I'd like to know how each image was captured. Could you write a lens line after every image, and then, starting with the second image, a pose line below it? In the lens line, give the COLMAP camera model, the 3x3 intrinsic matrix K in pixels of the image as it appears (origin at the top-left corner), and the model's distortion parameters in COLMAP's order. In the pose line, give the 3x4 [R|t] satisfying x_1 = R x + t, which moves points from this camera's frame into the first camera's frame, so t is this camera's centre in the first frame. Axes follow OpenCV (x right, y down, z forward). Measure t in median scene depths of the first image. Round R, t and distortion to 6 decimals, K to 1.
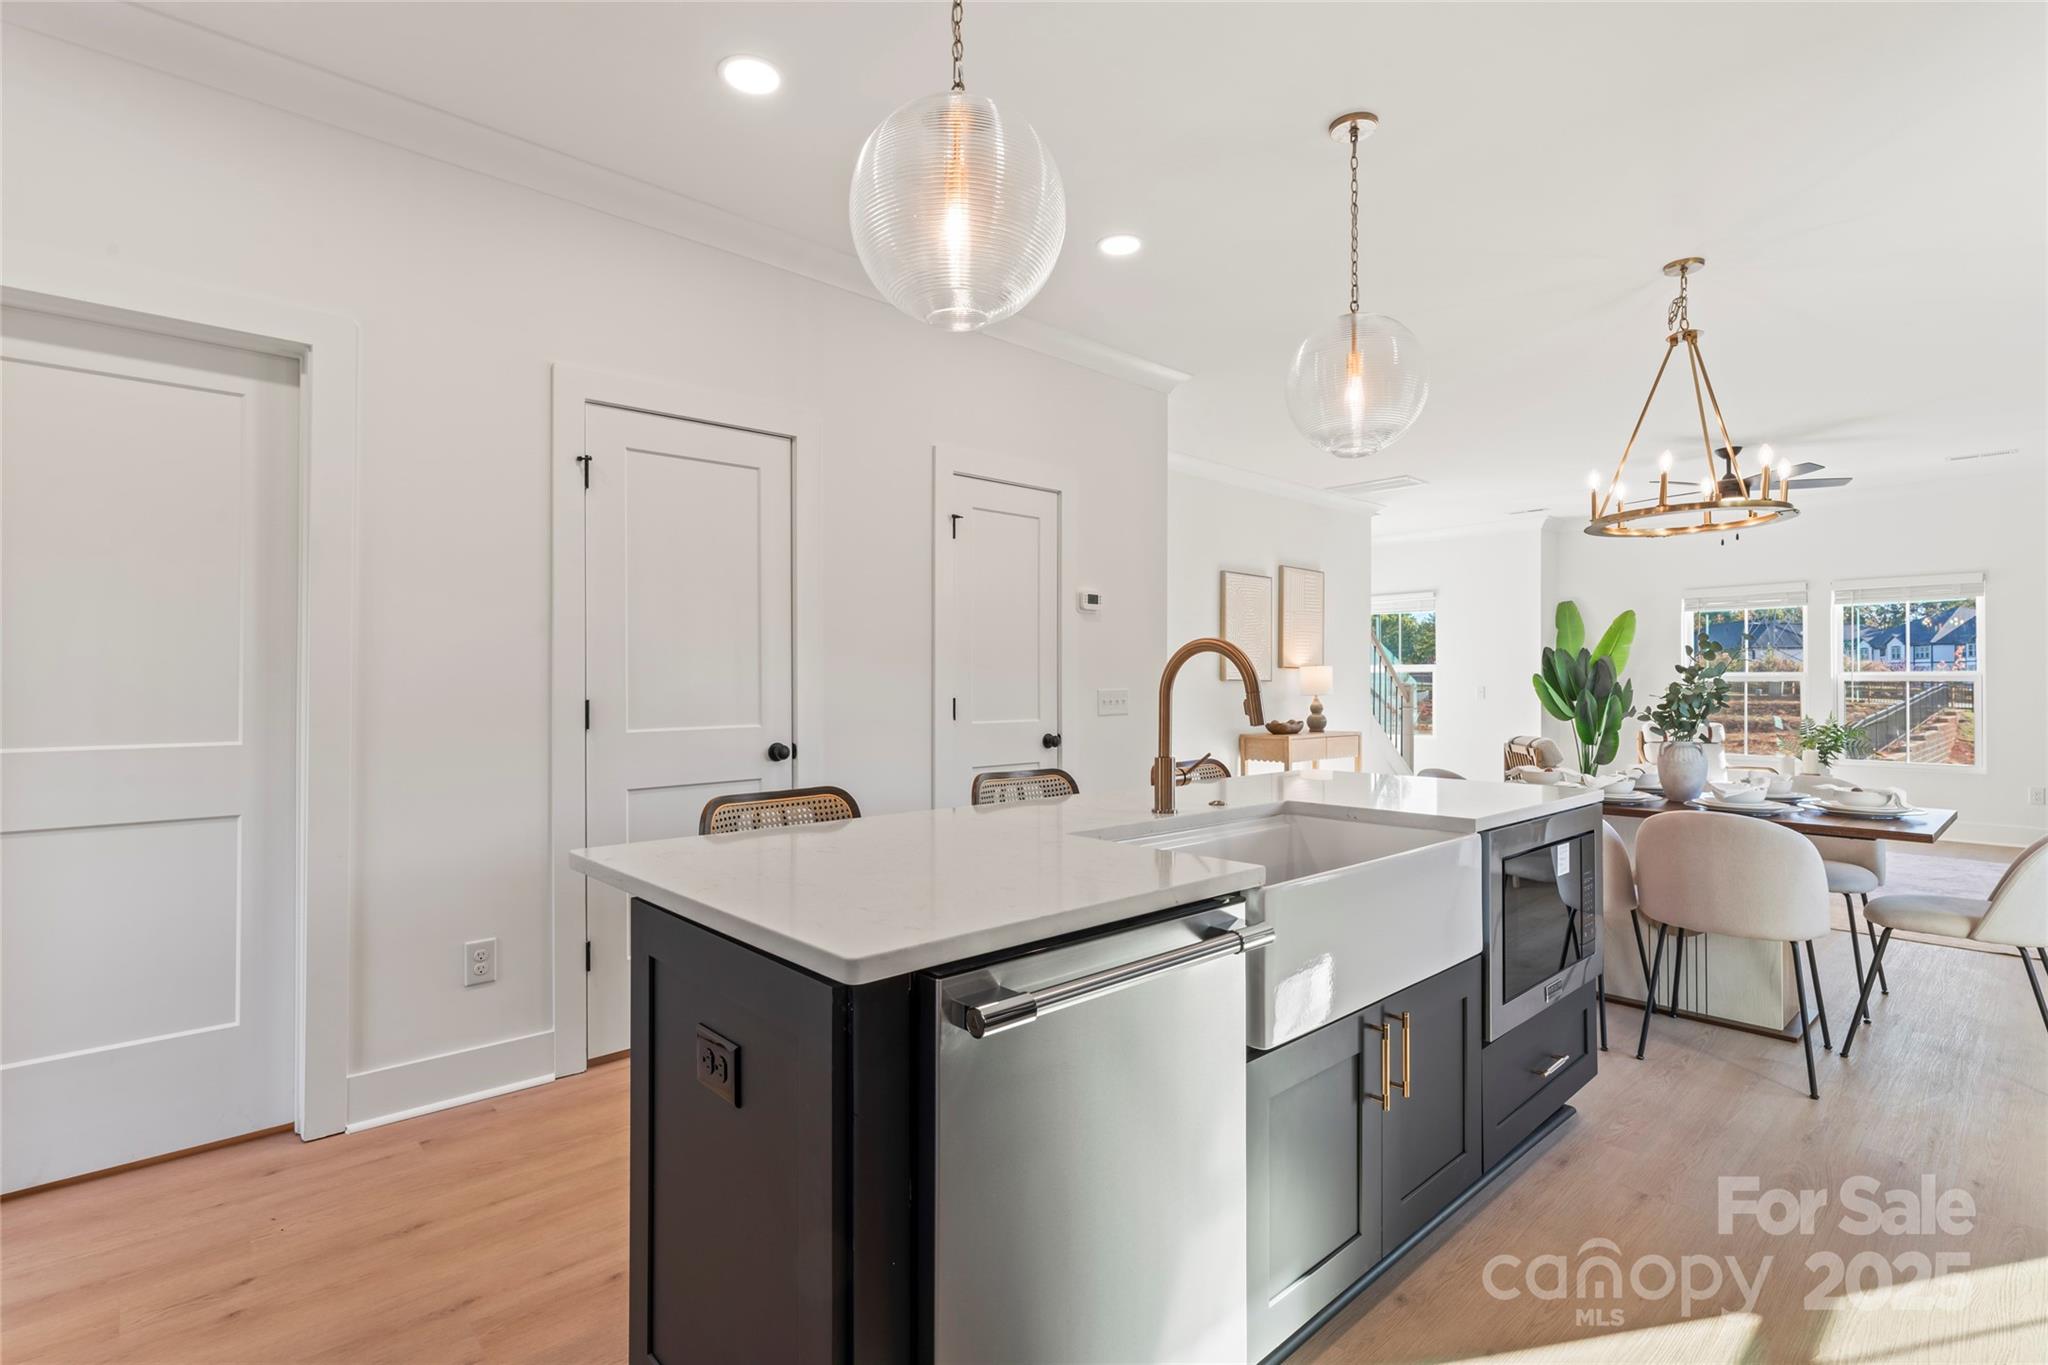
lens RADIAL K [[954.0, 0, 1024.0], [0, 954.0, 682.5], [0, 0, 1]] dist [-0.001770, 0.000061]
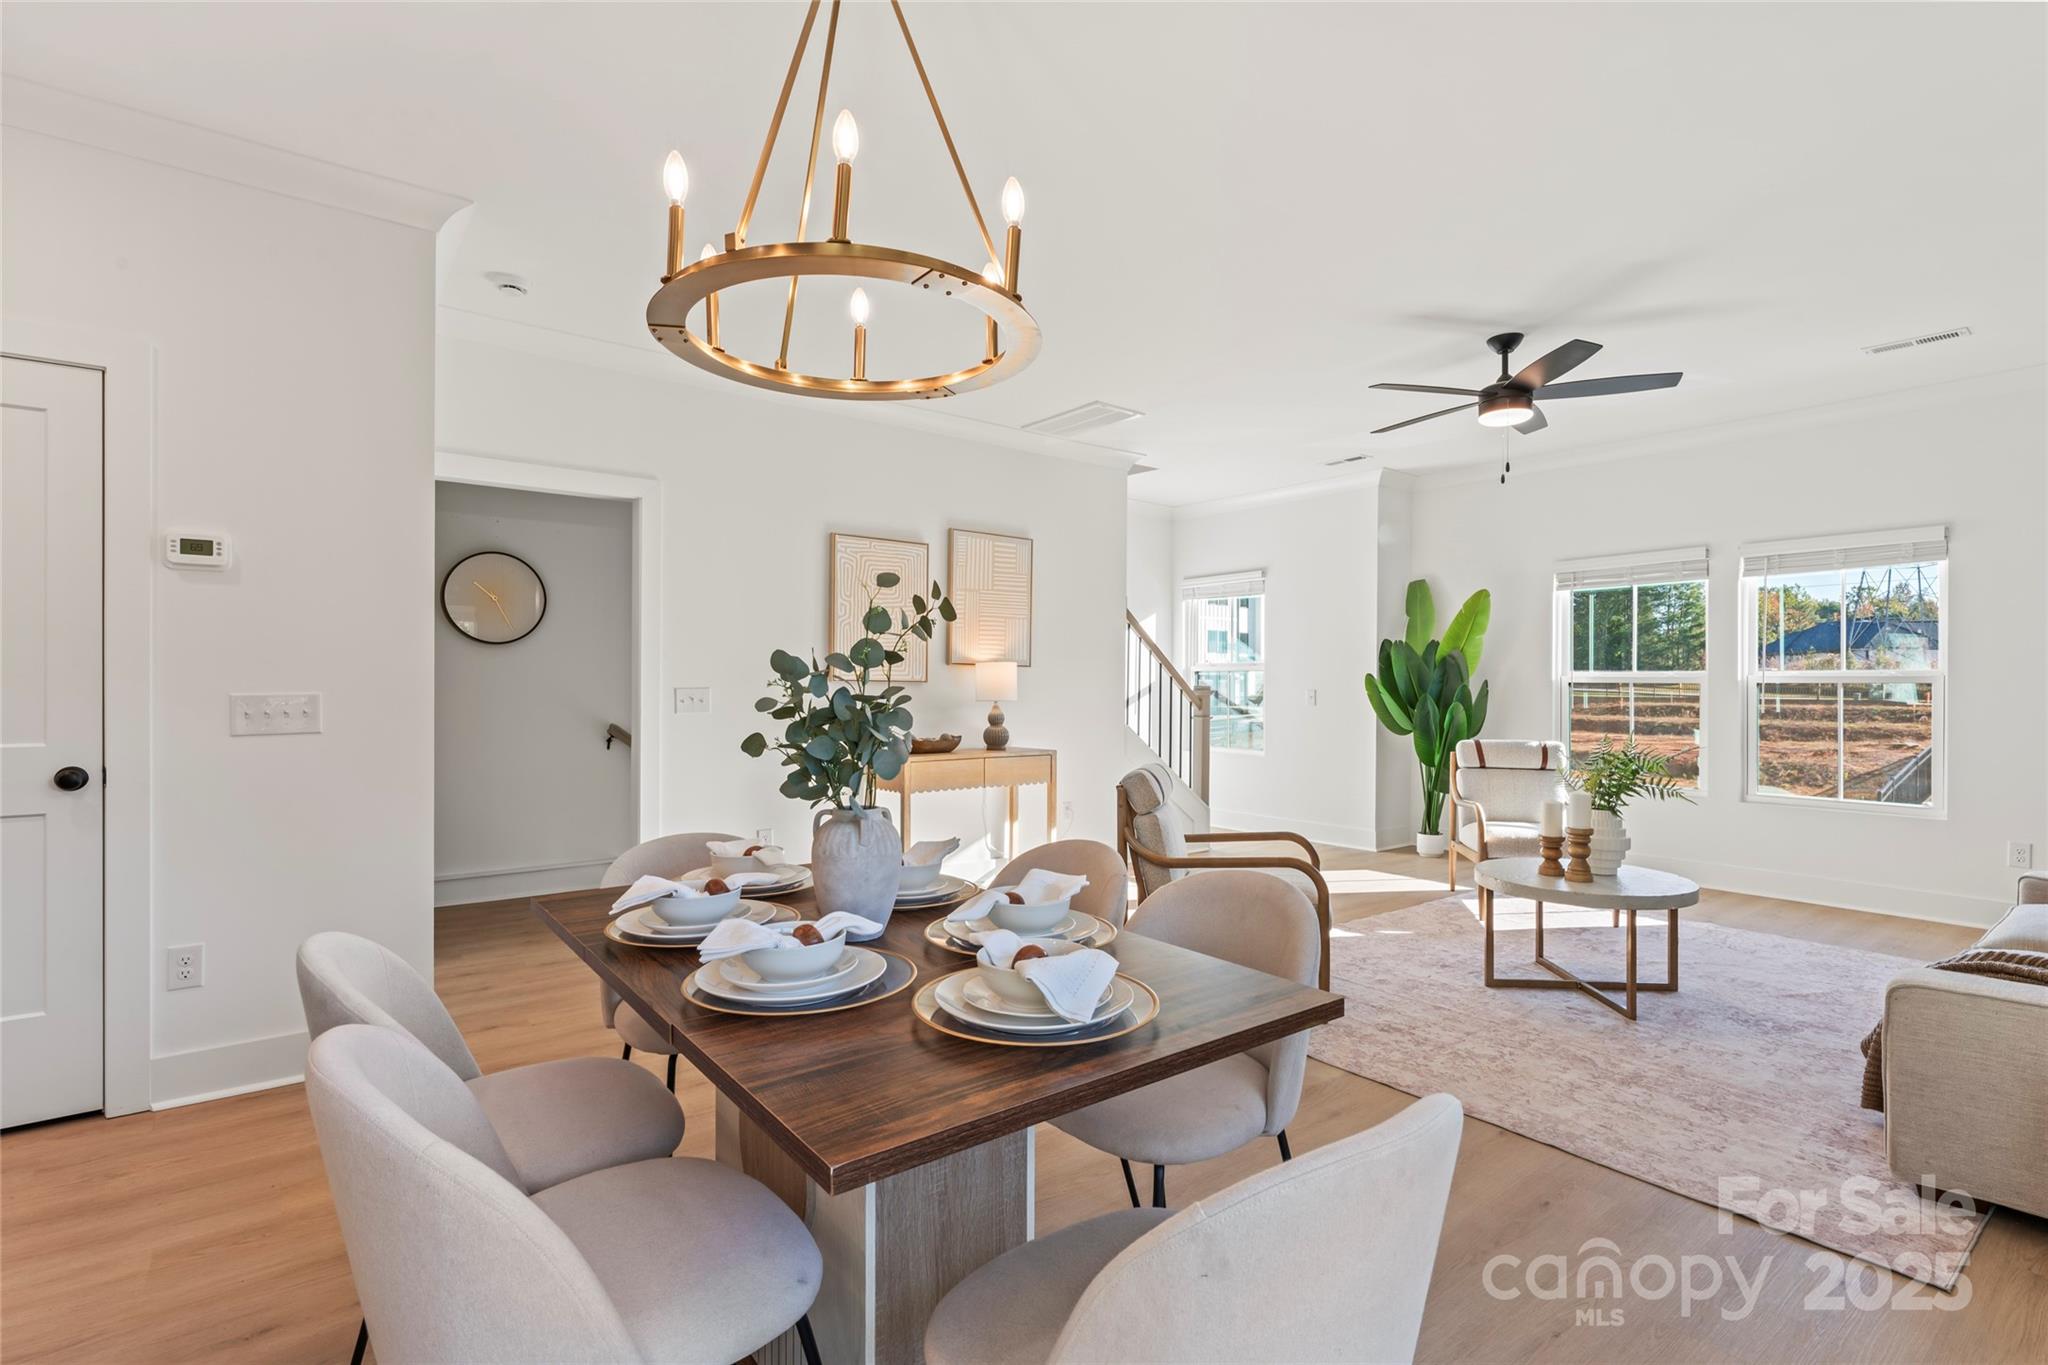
lens RADIAL K [[948.1, 0, 1024.0], [0, 948.1, 682.5], [0, 0, 1]] dist [-0.001226, 0.000194]
pose [[0.996901, 0.002070, -0.078642, 0.386897], [-0.002186, 0.999997, -0.001388, -0.000248], [0.078638, 0.001555, 0.996902, 0.259711]]
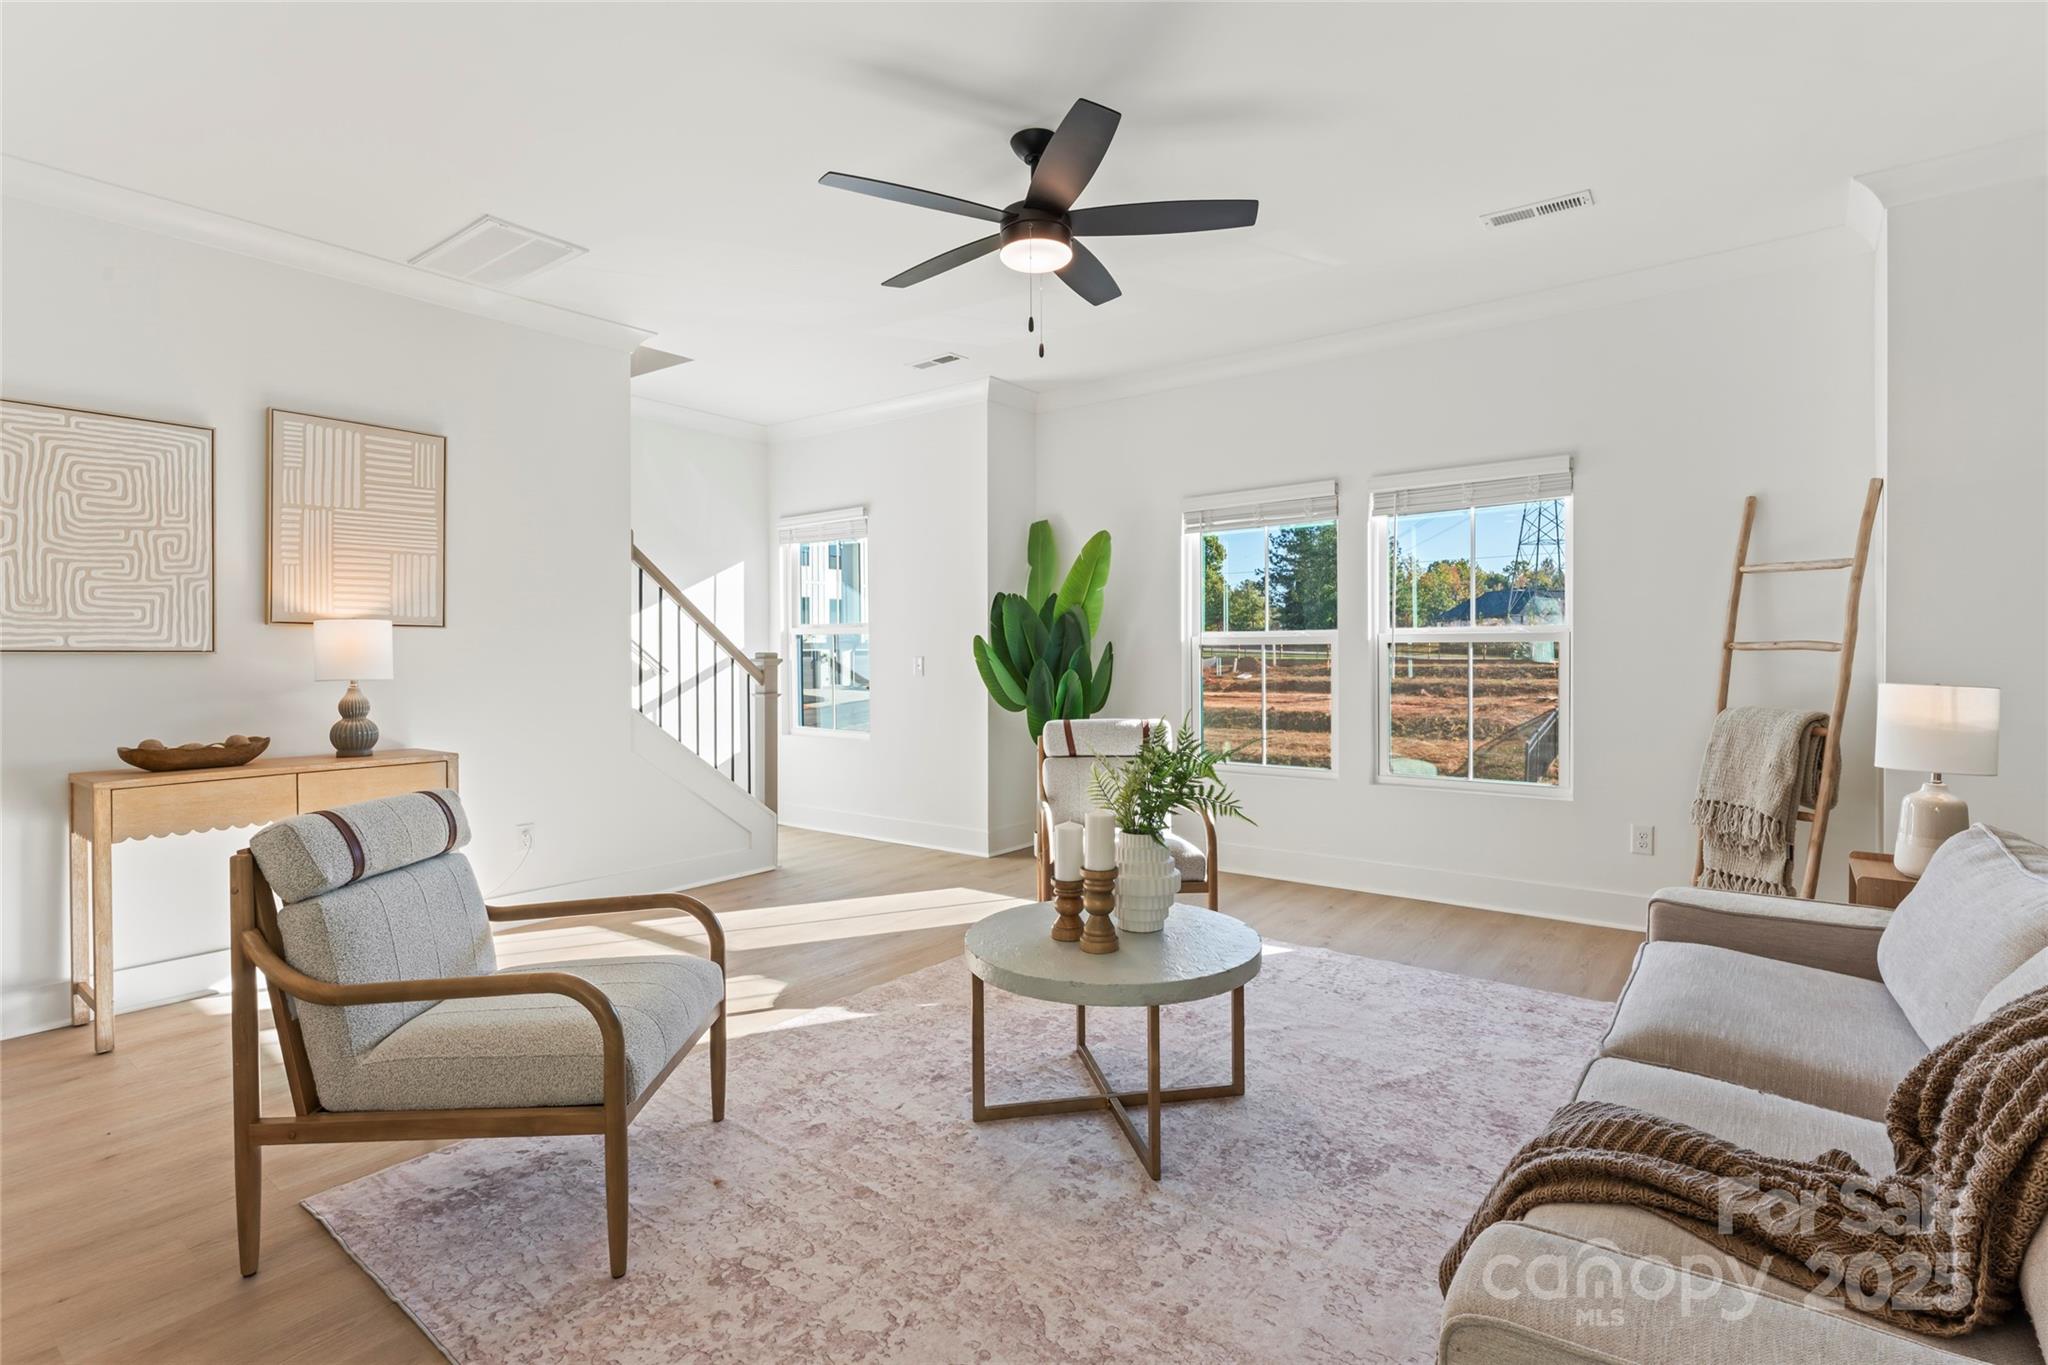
lens RADIAL K [[971.8, 0, 1029.5], [0, 971.8, 658.6], [0, 0, 1]] dist [-0.002897, -0.000618]
pose [[0.984020, -0.008913, 0.177835, 0.555290], [0.007519, 0.999936, 0.008510, 0.000804], [-0.177899, -0.007037, 0.984024, 0.457026]]
